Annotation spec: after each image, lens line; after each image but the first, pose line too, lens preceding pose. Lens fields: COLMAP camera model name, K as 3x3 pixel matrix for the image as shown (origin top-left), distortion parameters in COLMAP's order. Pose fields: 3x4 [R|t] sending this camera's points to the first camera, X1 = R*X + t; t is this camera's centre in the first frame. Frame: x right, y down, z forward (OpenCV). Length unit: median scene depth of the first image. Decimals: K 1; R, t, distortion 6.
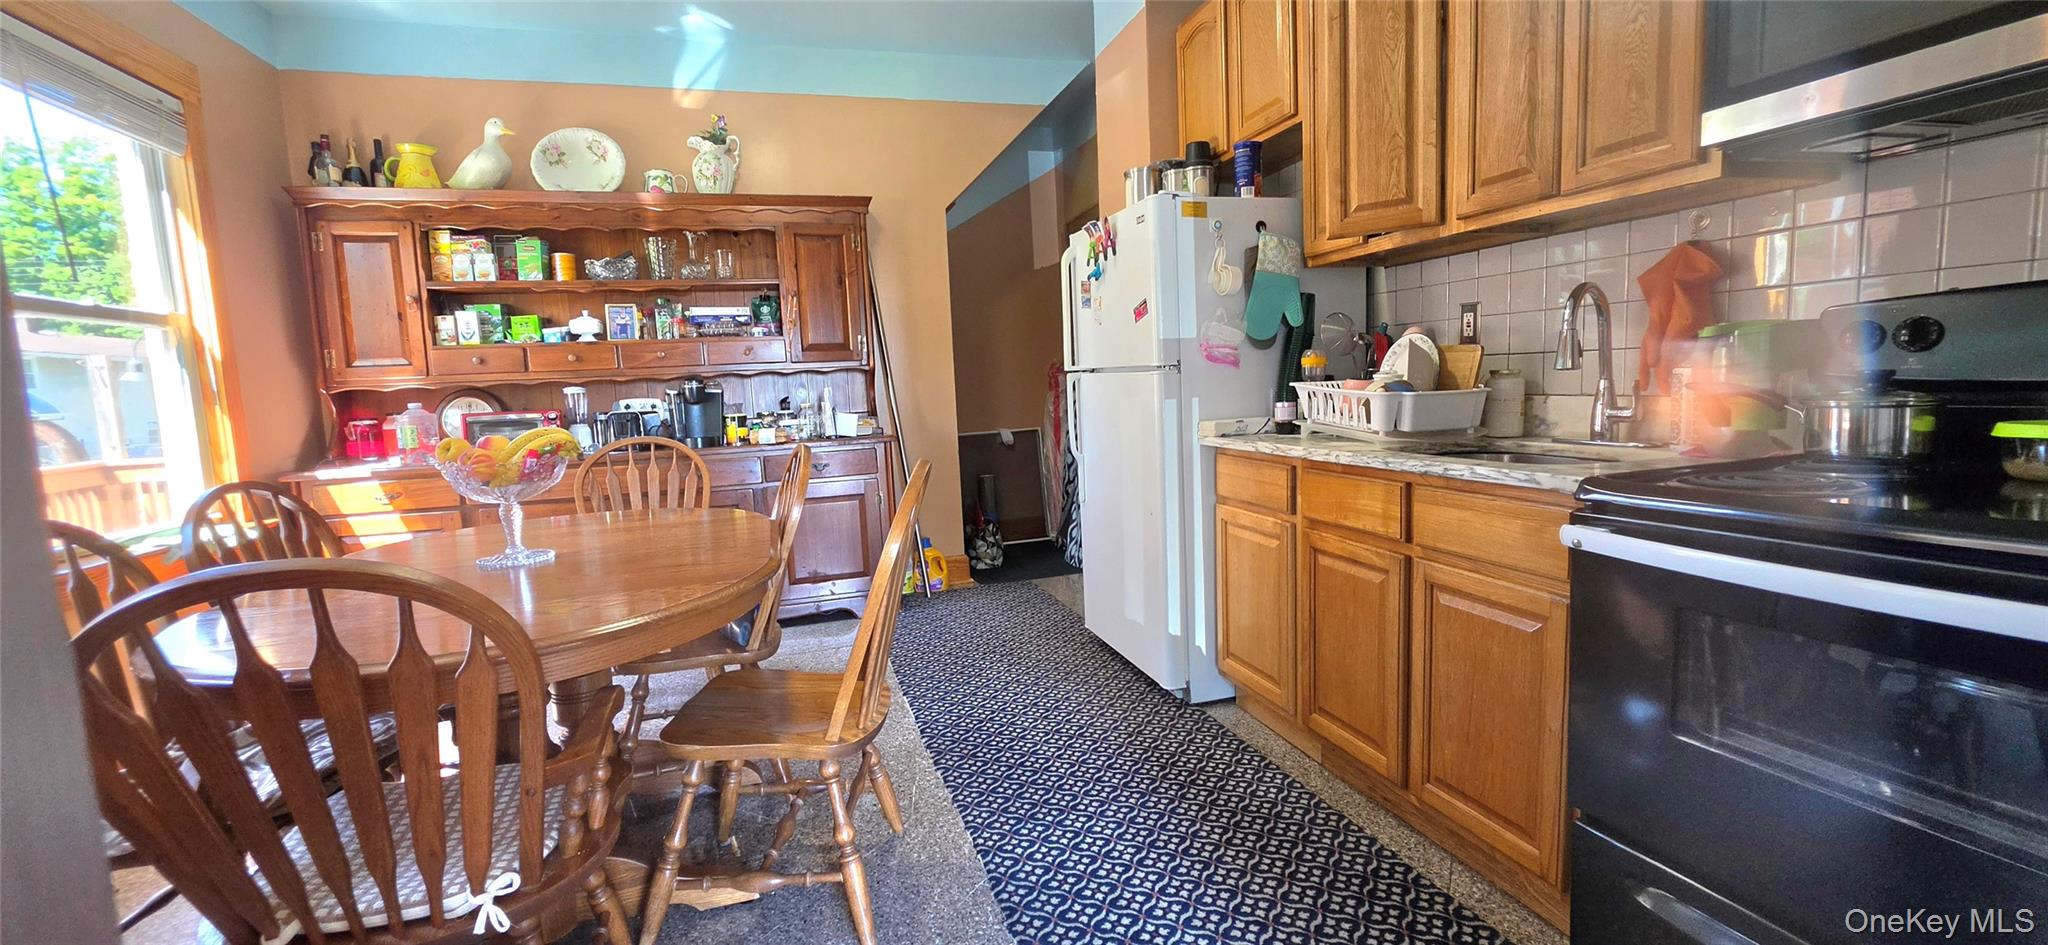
lens RADIAL K [[835.0, 0, 1023.8], [0, 835.0, 465.7], [0, 0, 1]] dist [0.001061, -0.000014]
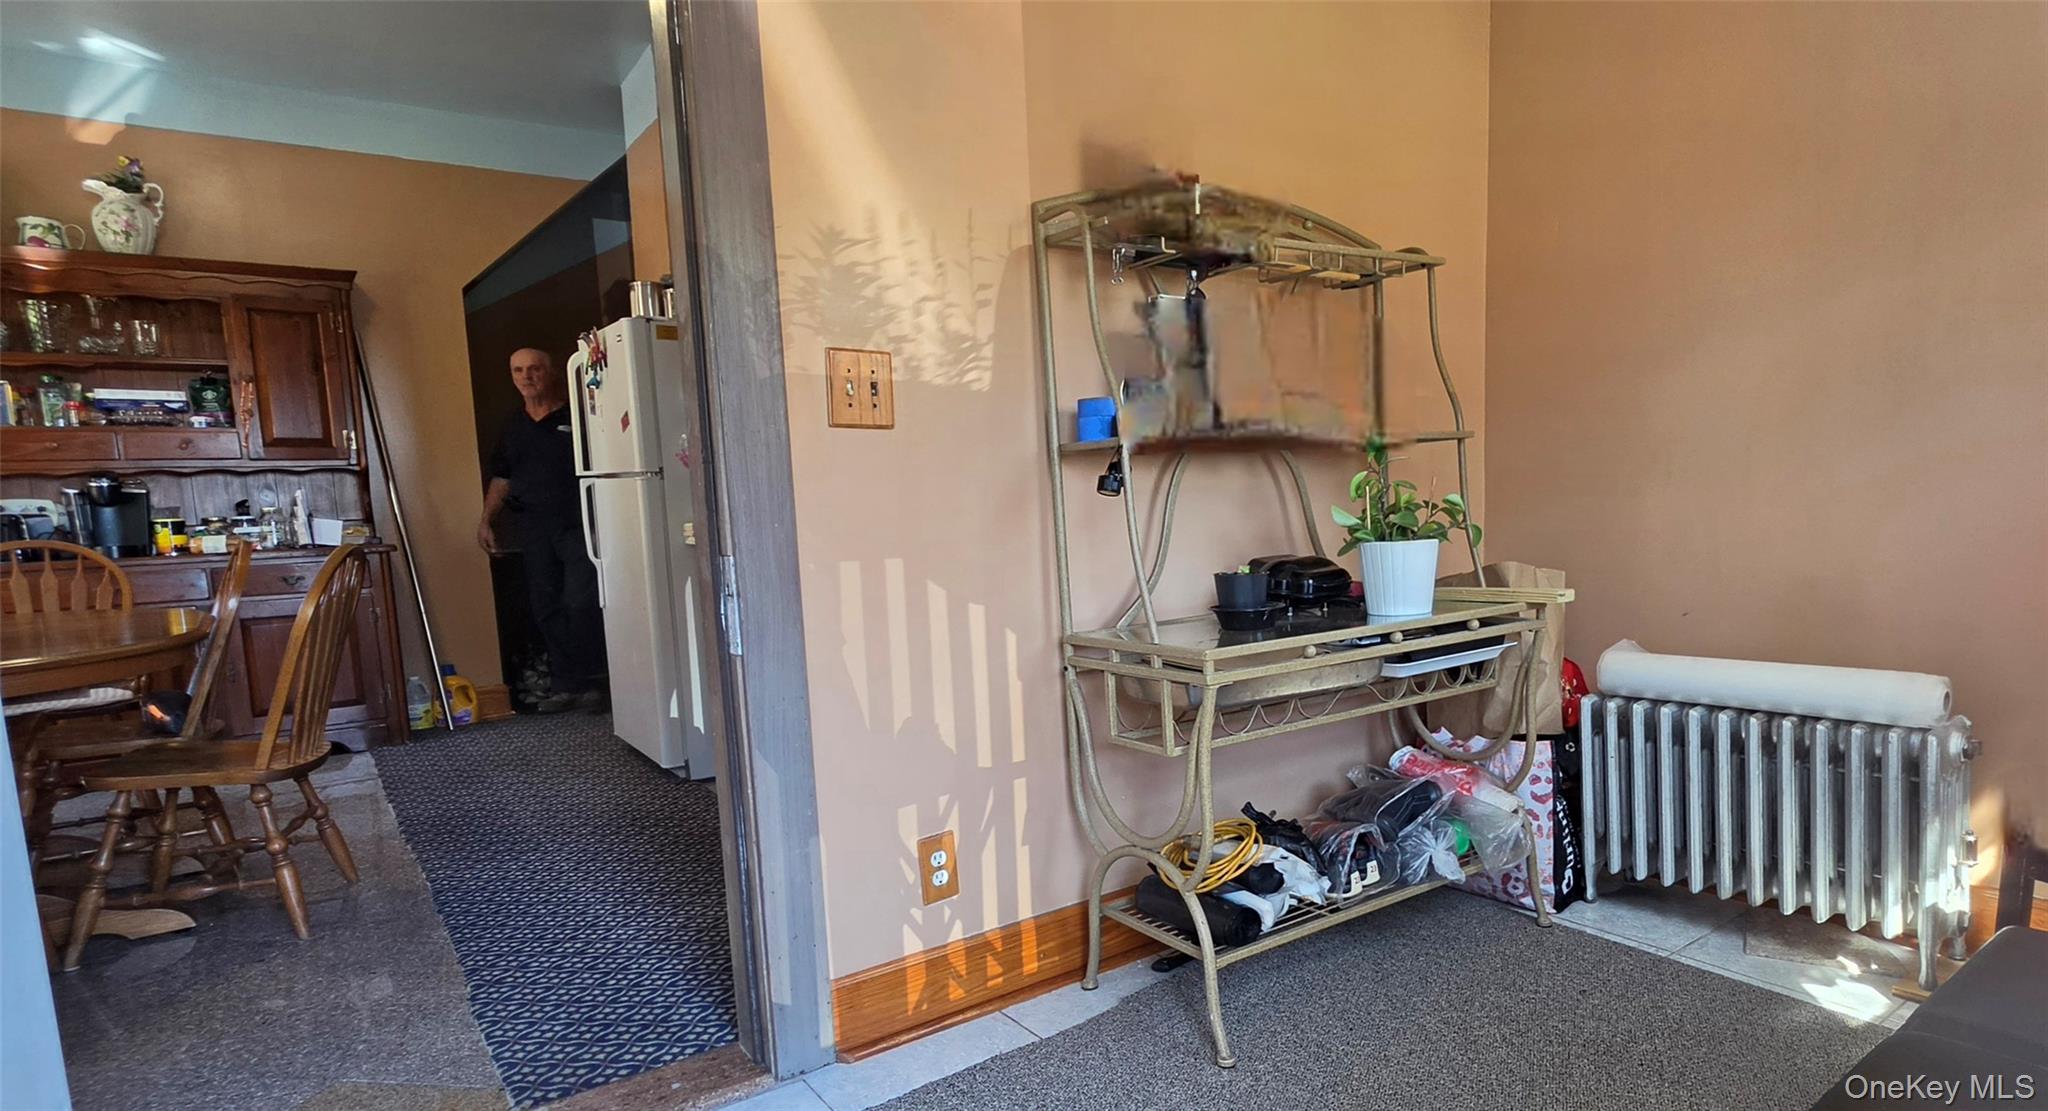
lens RADIAL K [[1016.7, 0, 1070.1], [0, 1016.7, 614.9], [0, 0, 1]] dist [-0.002318, -0.001181]
pose [[0.927001, -0.026719, 0.374105, 0.108369], [0.021395, 0.999602, 0.018376, 0.034380], [-0.374447, -0.009031, 0.927204, -0.278436]]
